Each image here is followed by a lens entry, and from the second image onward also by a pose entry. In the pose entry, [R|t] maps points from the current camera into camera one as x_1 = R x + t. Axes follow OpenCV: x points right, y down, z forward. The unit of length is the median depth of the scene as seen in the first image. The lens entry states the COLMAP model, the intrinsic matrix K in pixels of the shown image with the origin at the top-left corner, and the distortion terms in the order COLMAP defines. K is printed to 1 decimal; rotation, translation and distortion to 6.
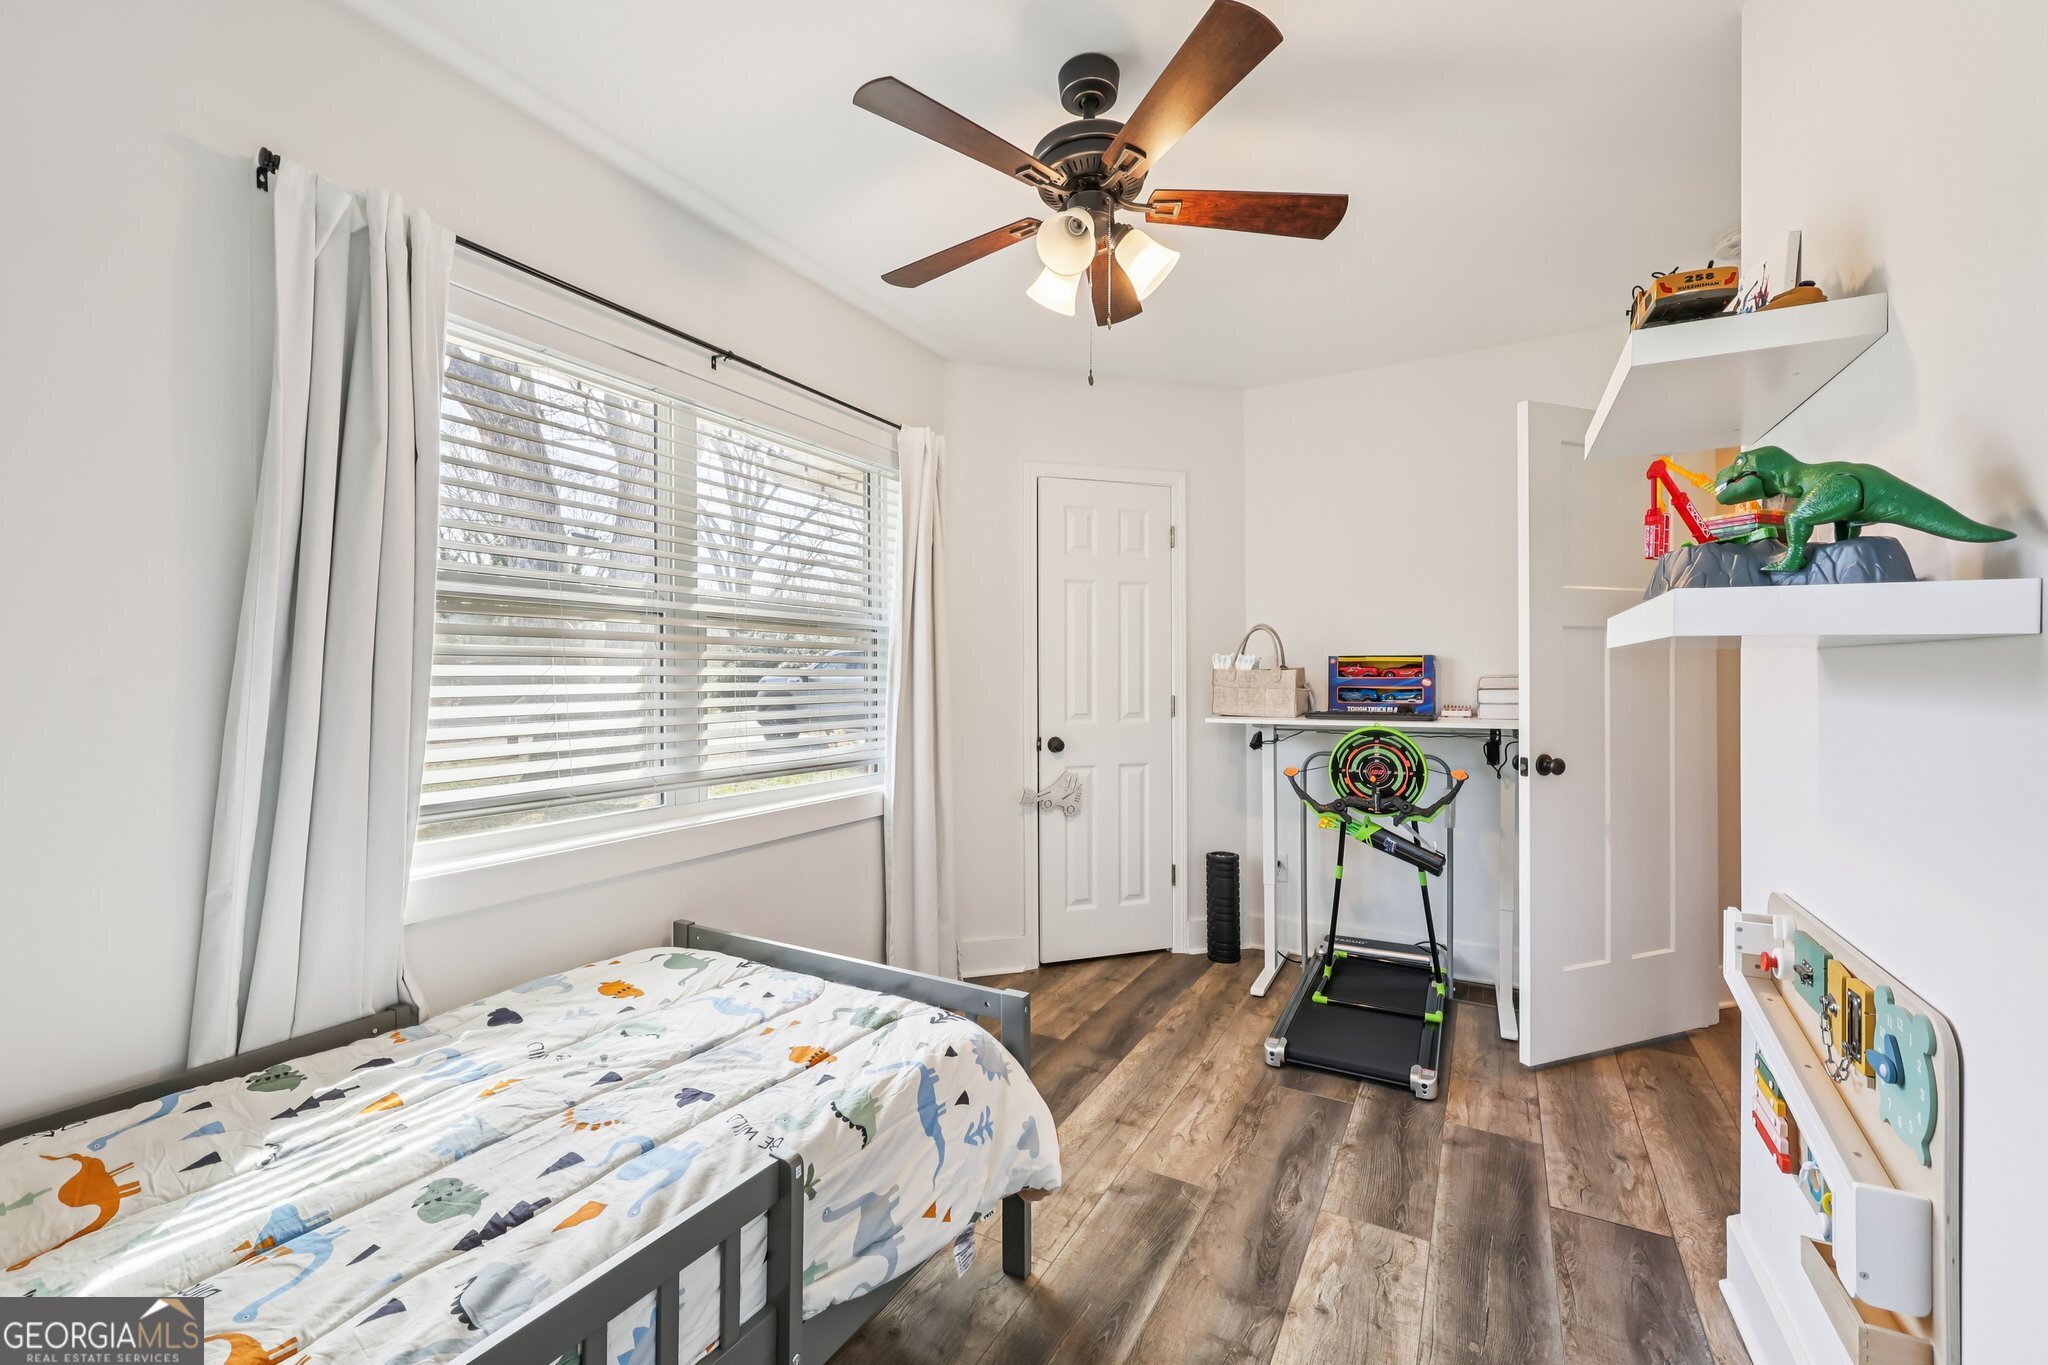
lens RADIAL K [[820.8, 0, 1021.6], [0, 820.8, 681.1], [0, 0, 1]] dist [-0.000526, 0.000192]
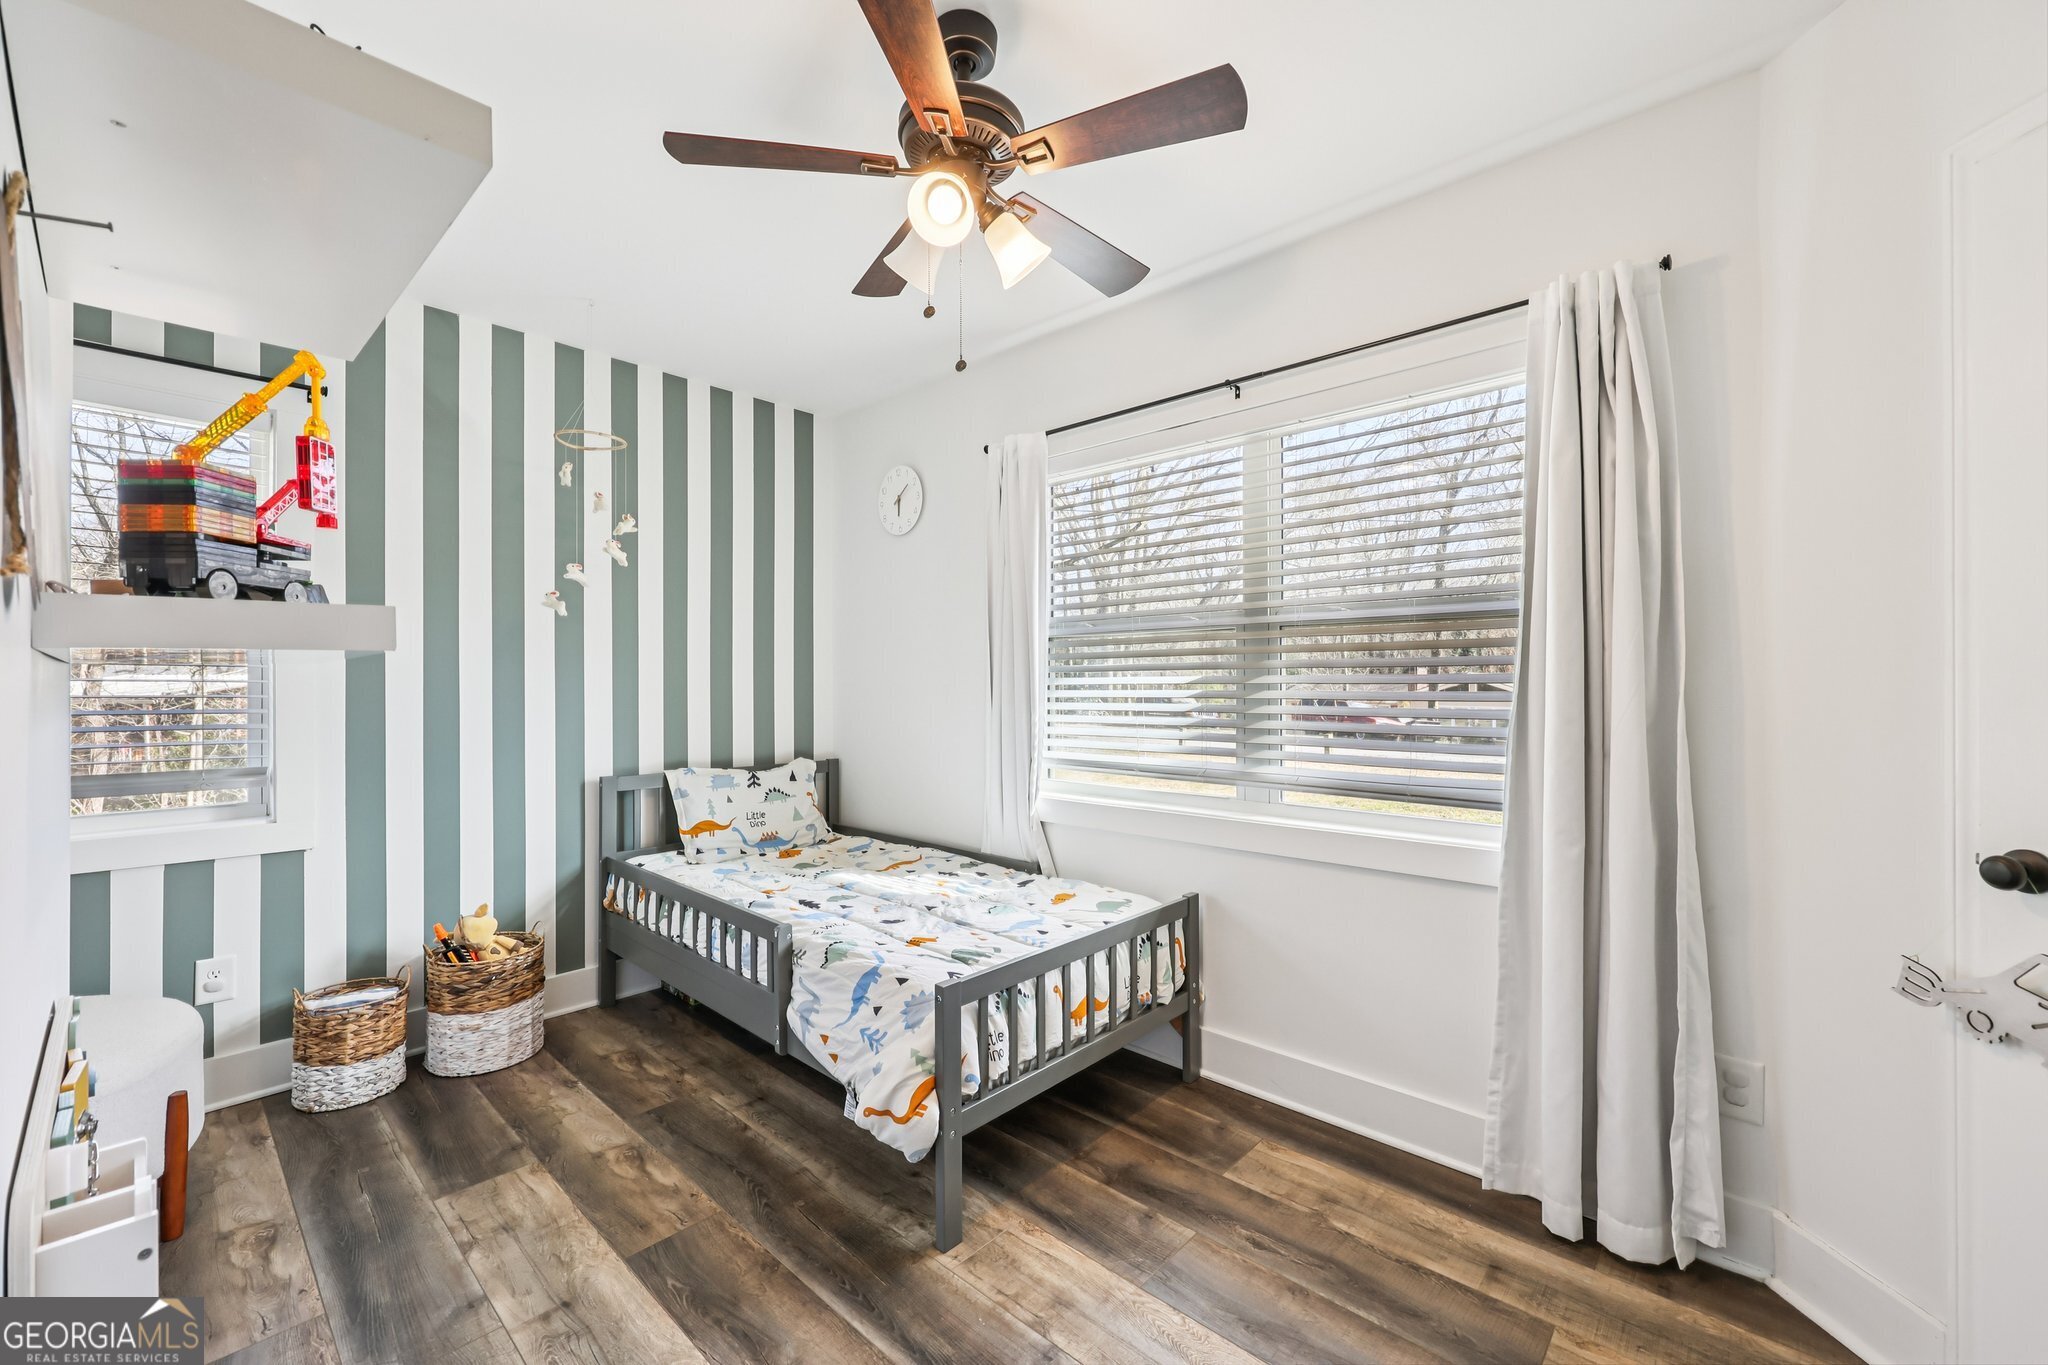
lens RADIAL K [[820.8, 0, 1021.6], [0, 820.8, 681.1], [0, 0, 1]] dist [-0.000526, 0.000192]
pose [[-0.221668, -0.000548, -0.975122, 1.065040], [-0.001306, 0.999999, -0.000265, -0.013577], [0.975121, 0.001215, -0.221669, 1.394087]]
